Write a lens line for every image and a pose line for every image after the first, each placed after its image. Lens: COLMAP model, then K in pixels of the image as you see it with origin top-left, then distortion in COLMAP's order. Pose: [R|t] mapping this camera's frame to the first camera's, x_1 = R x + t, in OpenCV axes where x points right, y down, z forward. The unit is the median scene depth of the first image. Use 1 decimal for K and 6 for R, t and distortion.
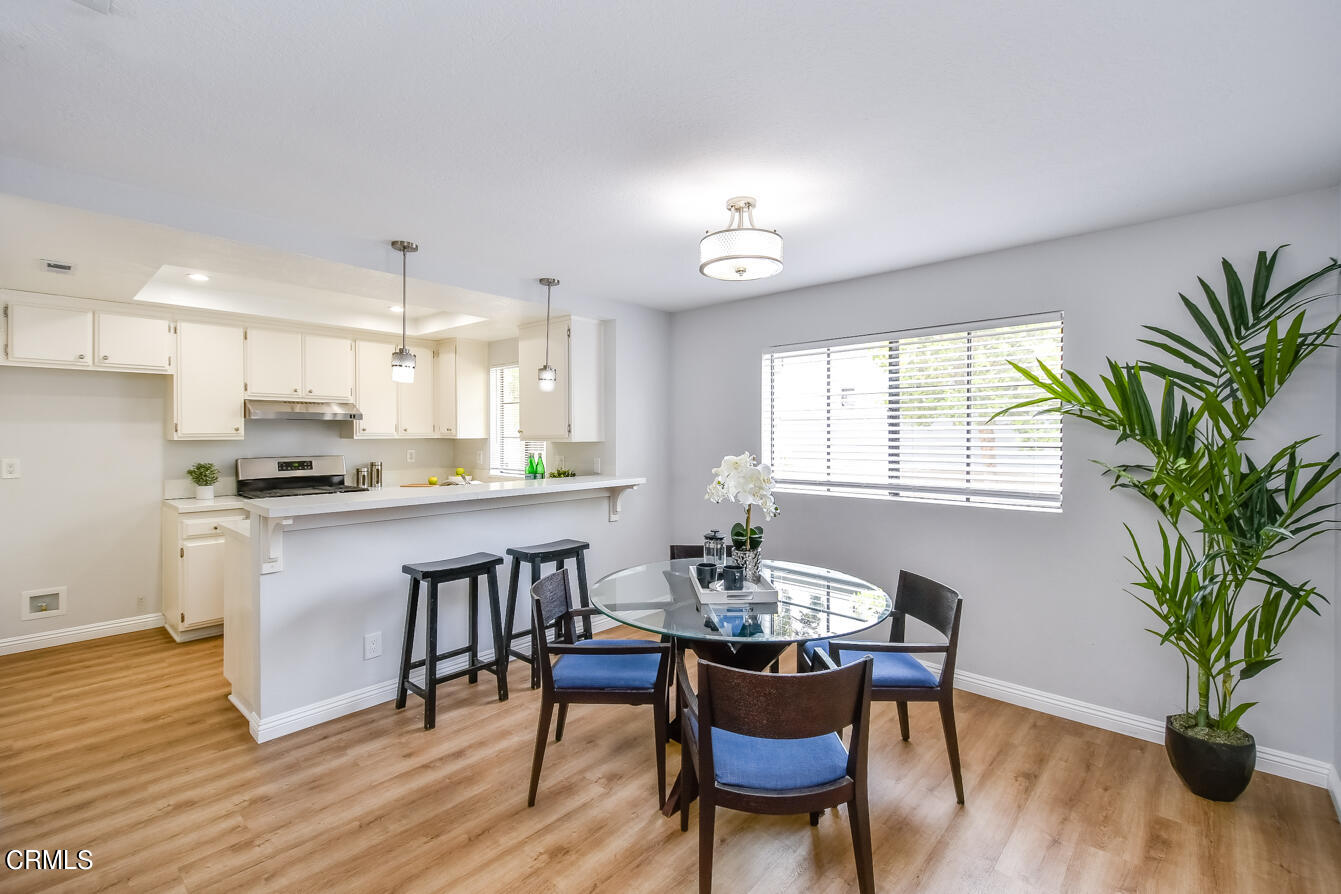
lens RADIAL K [[590.1, 0, 683.4], [0, 590.1, 435.3], [0, 0, 1]] dist [0.011760, -0.003183]
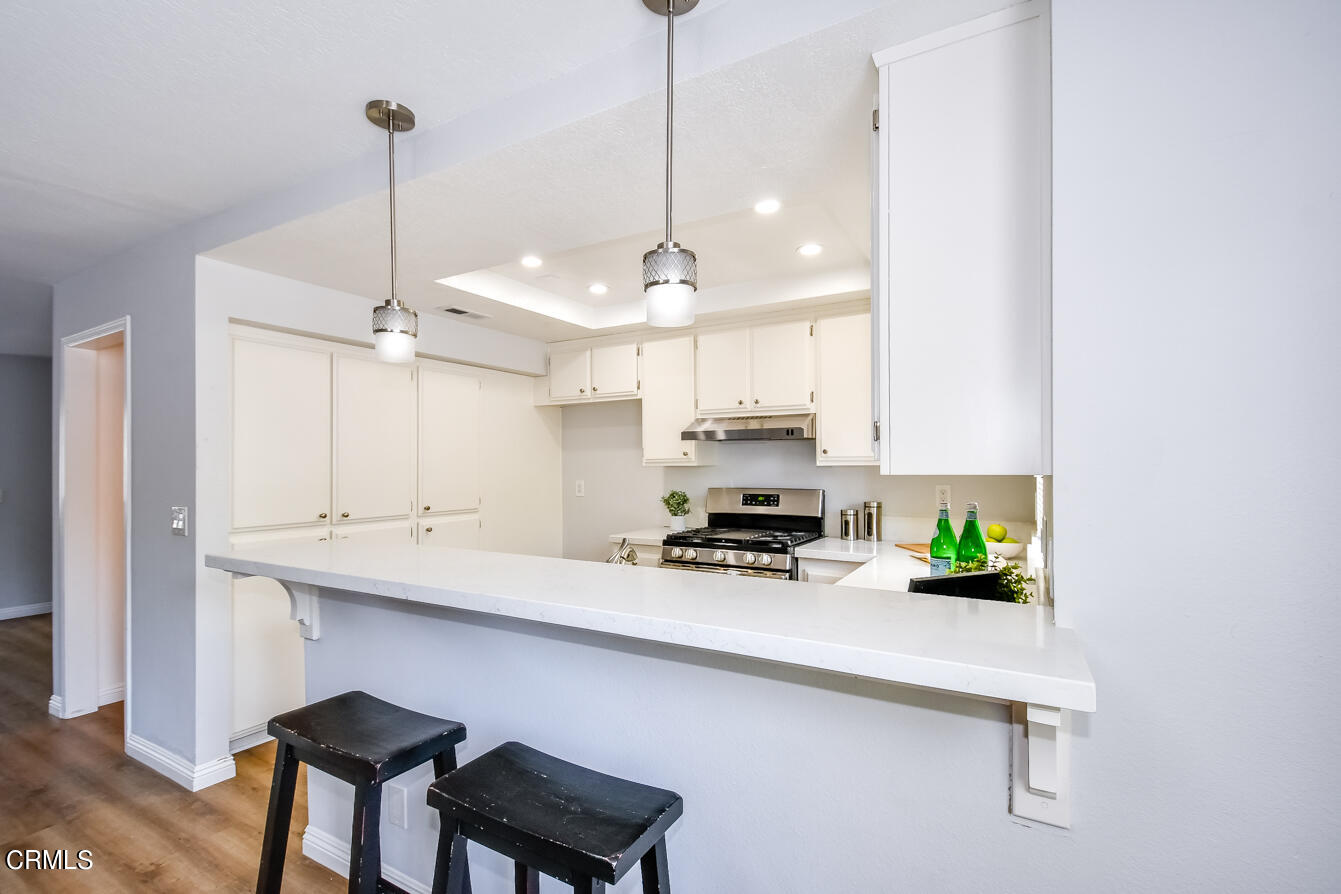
lens RADIAL K [[590.1, 0, 696.2], [0, 590.1, 457.7], [0, 0, 1]] dist [0.011760, -0.003183]
pose [[0.179799, -0.012841, -0.983620, 0.089625], [0.001095, 0.999917, -0.012854, 0.006221], [0.983703, 0.001234, 0.179798, 0.789103]]
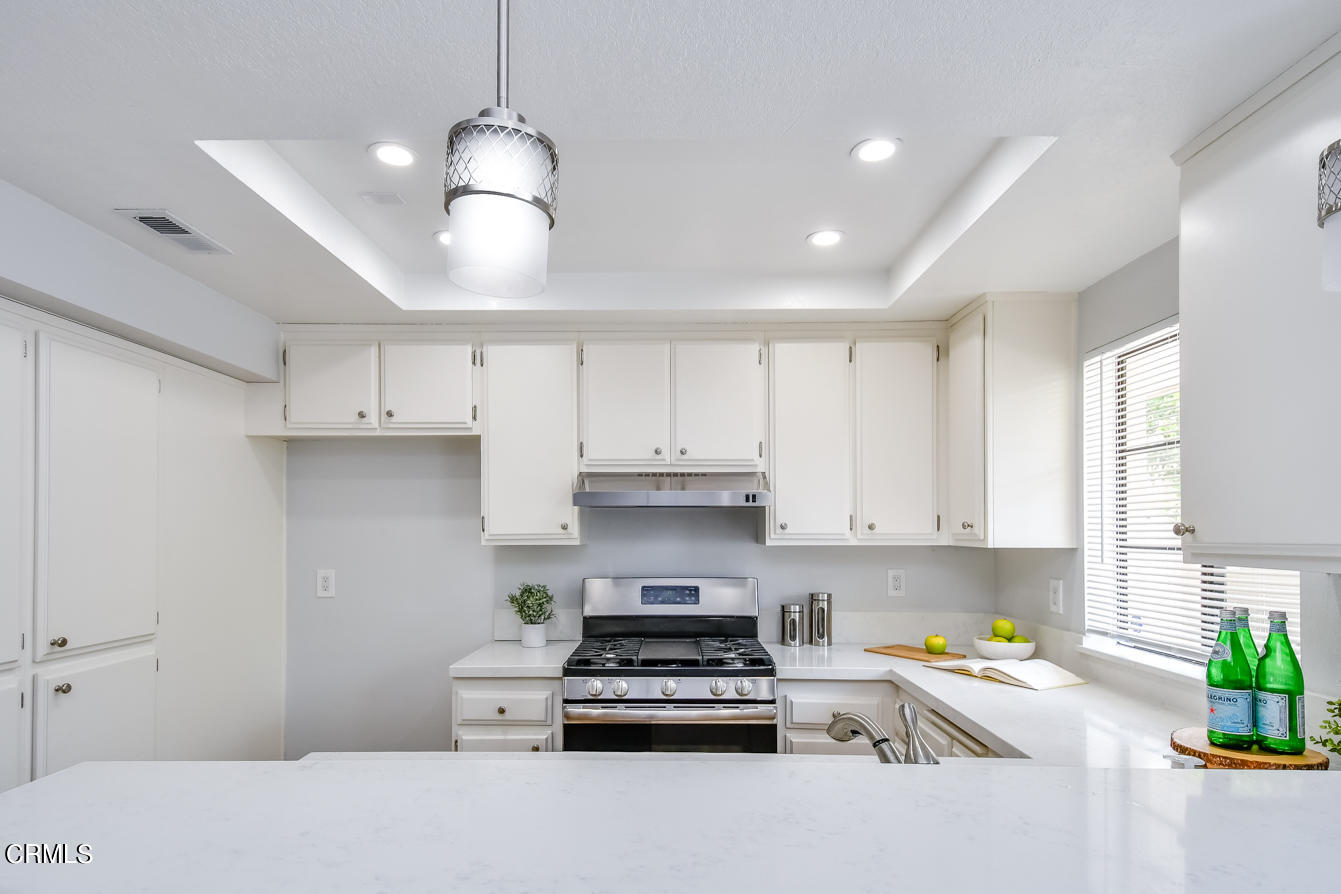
lens RADIAL K [[729.3, 0, 642.8], [0, 729.3, 519.2], [0, 0, 1]] dist [0.038199, -0.000226]
pose [[0.621231, -0.013047, -0.783519, -0.159653], [-0.002614, 0.999821, -0.018721, -0.004138], [0.783623, 0.013679, 0.621086, 0.582325]]
